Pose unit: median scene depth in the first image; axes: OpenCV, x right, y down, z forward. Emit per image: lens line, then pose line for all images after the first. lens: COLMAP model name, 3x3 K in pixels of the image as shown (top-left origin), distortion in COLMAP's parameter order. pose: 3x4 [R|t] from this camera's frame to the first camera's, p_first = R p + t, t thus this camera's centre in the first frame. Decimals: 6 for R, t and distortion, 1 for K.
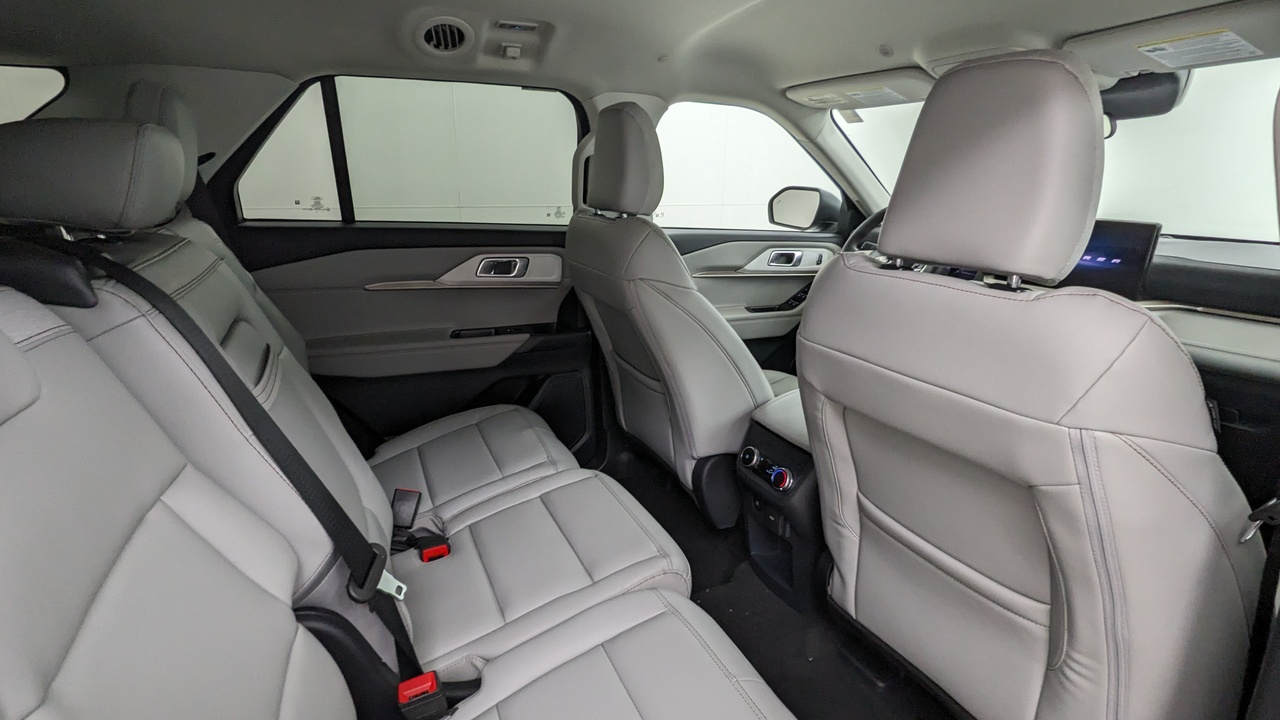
lens RADIAL K [[620.6, 0, 640.0], [0, 620.6, 360.0], [0, 0, 1]] dist [0.001635, -0.000414]
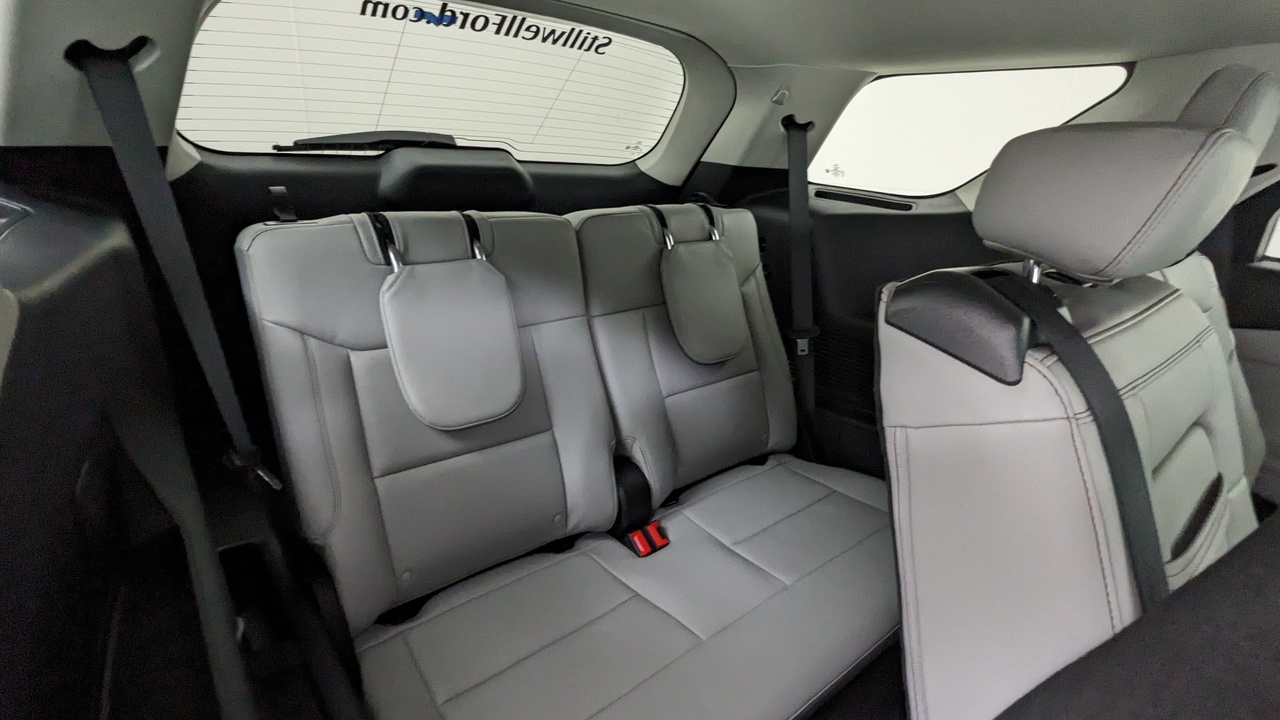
lens RADIAL K [[615.9, 0, 640.0], [0, 615.9, 360.0], [0, 0, 1]] dist [-0.001100, -0.000456]
pose [[0.247433, 0.335648, -0.908910, -0.135528], [-0.331182, 0.910876, 0.246217, -0.056806], [0.910547, 0.240092, 0.336541, 0.139953]]
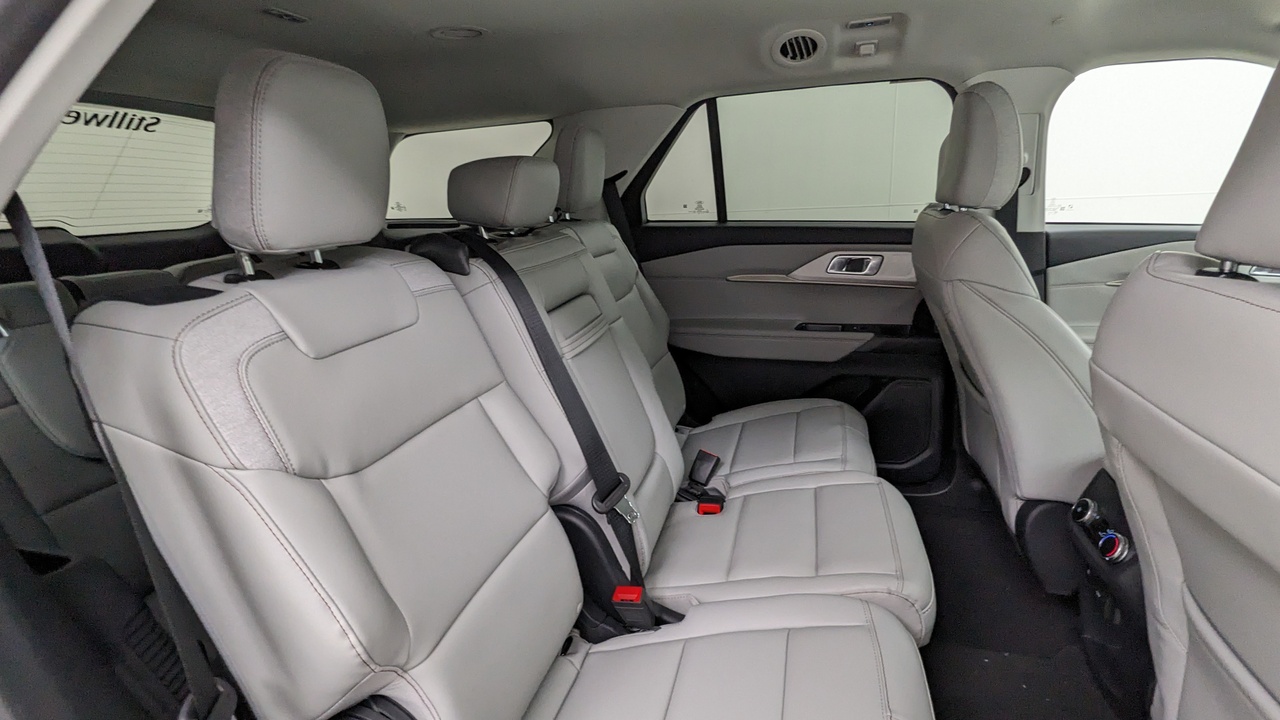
lens RADIAL K [[620.6, 0, 640.0], [0, 620.6, 360.0], [0, 0, 1]] dist [0.001635, -0.000414]
pose [[0.762606, 0.127824, -0.634108, 0.204239], [-0.127507, 0.990753, 0.046372, 0.000675], [0.634171, 0.045490, 0.771853, 0.016976]]
